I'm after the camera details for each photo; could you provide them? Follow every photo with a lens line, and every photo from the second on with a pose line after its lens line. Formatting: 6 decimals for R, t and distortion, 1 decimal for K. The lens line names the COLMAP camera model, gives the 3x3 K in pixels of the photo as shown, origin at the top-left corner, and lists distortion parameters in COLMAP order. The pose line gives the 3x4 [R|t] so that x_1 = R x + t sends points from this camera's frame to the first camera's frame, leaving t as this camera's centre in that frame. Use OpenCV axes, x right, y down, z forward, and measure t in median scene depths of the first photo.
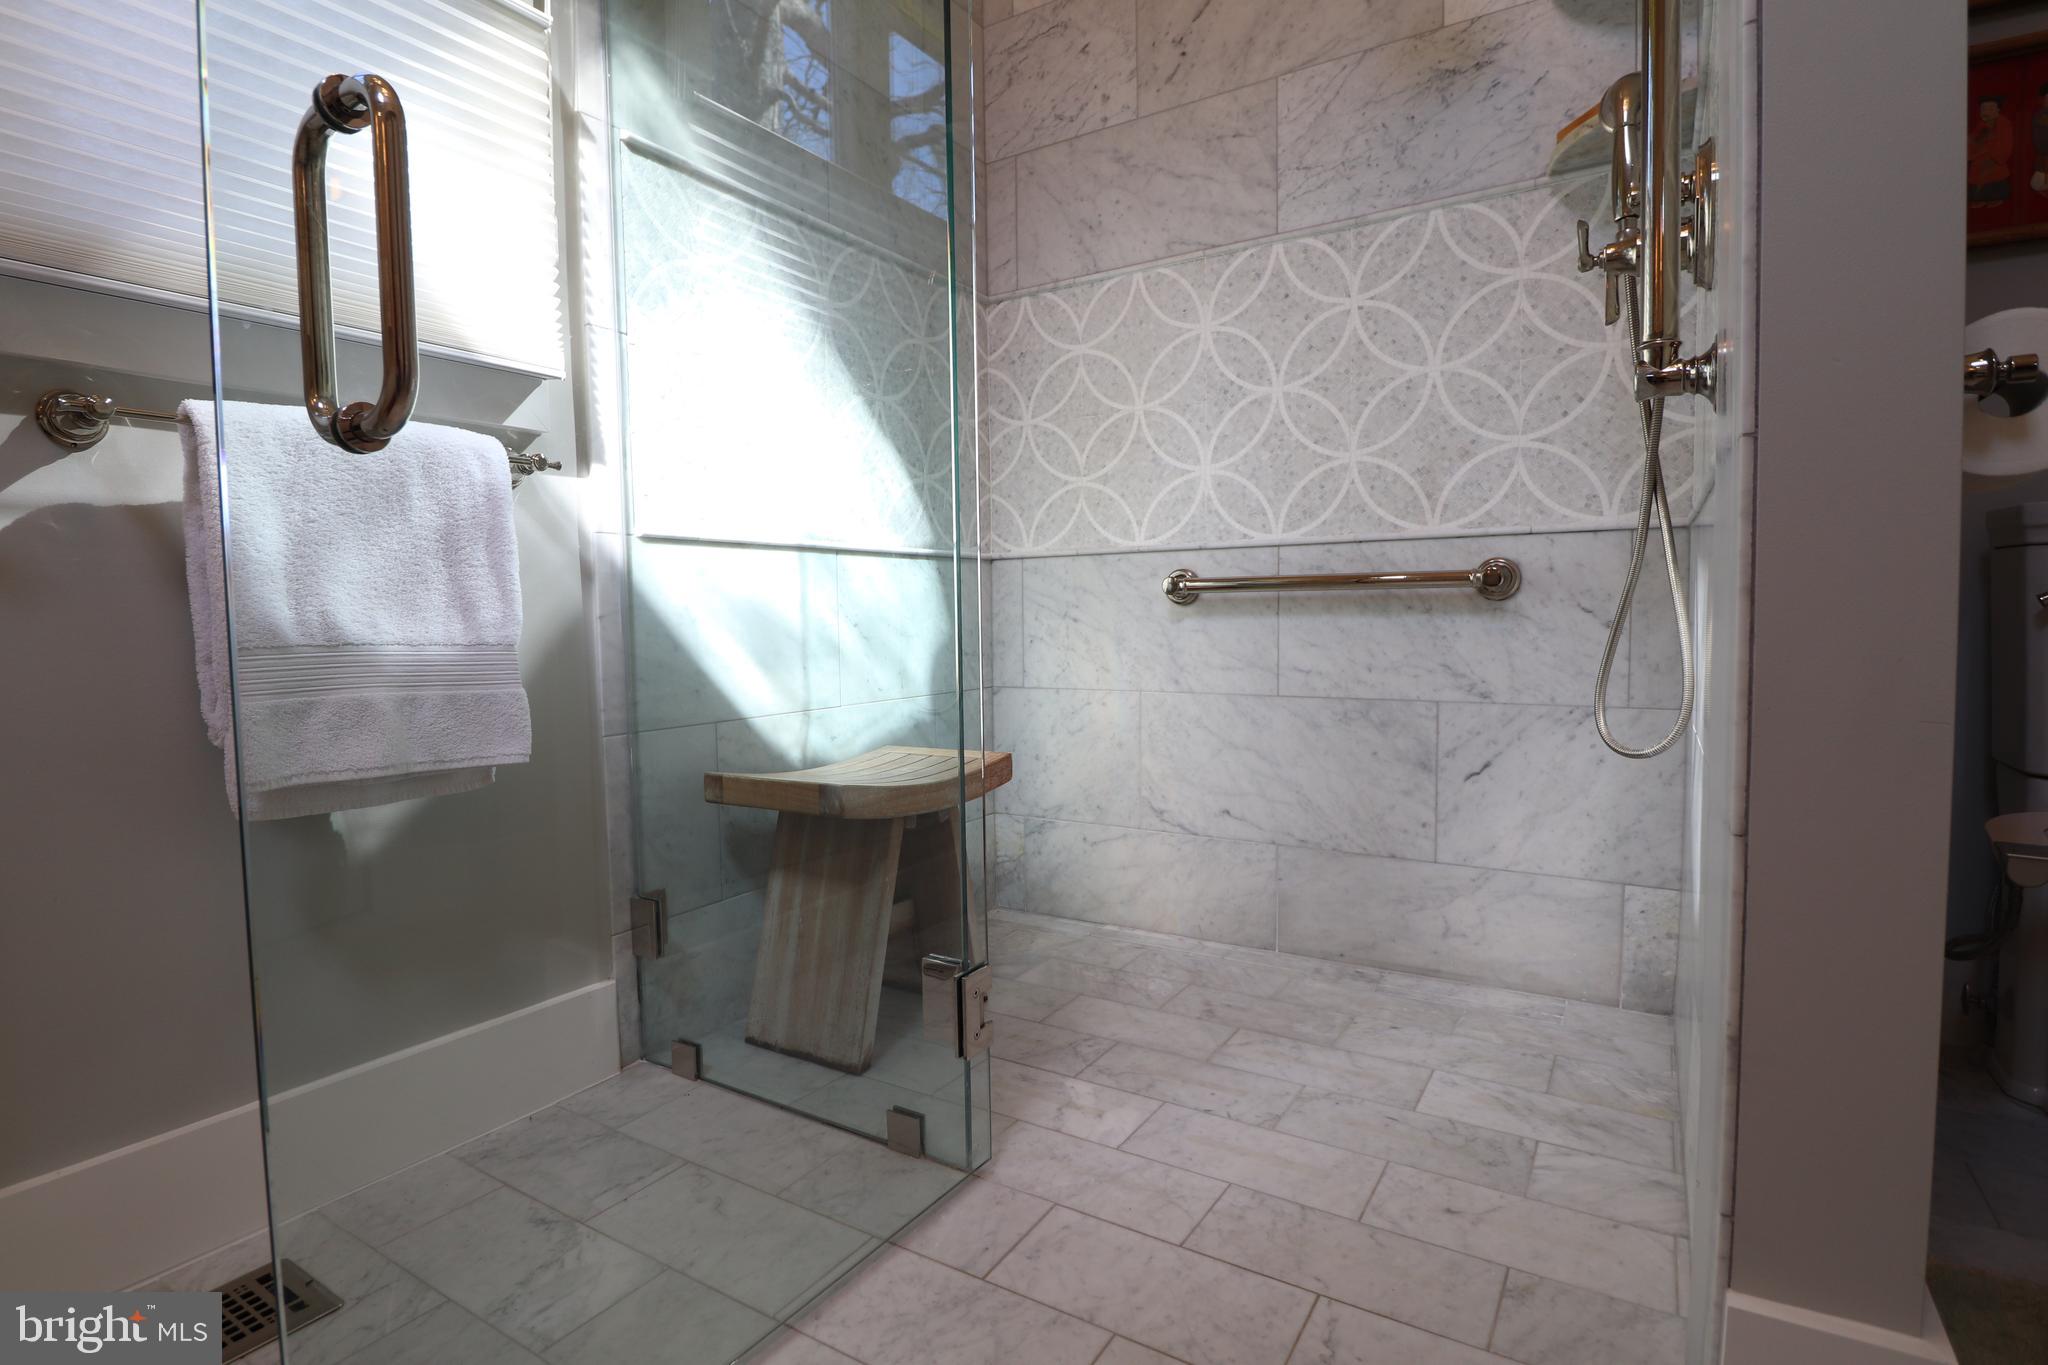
lens RADIAL K [[1012.9, 0, 1012.0], [0, 1012.9, 674.3], [0, 0, 1]] dist [0.002022, -0.015626]
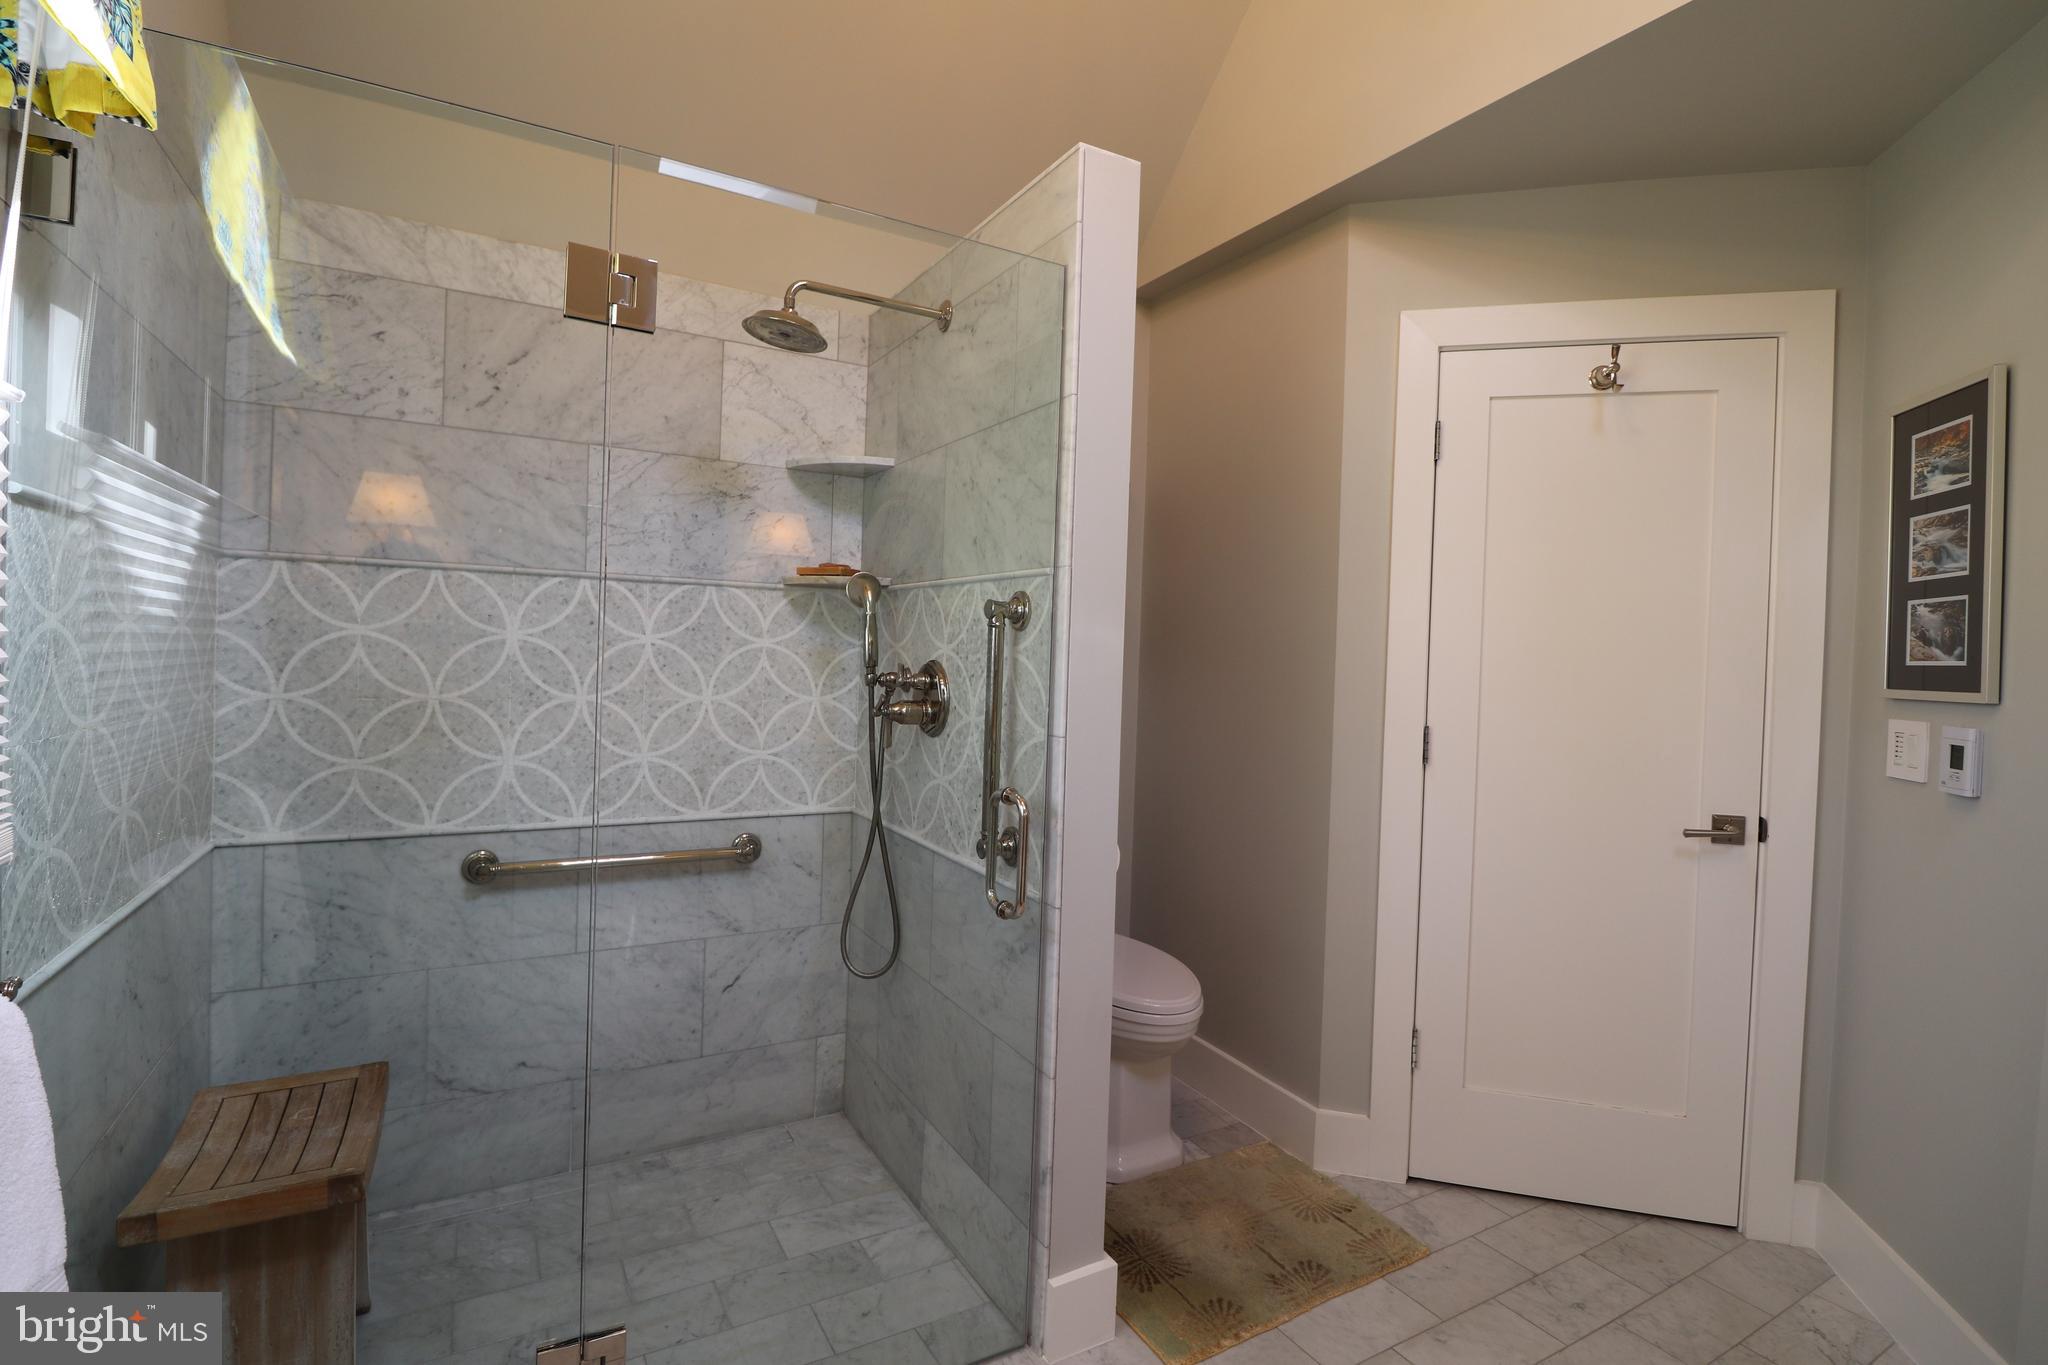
lens RADIAL K [[947.6, 0, 1015.5], [0, 947.6, 662.4], [0, 0, 1]] dist [-0.000767, -0.012796]
pose [[0.464977, 0.021911, 0.885052, -0.491346], [0.011924, 0.999448, -0.031008, -0.282115], [-0.885243, 0.024972, 0.464459, 0.022890]]
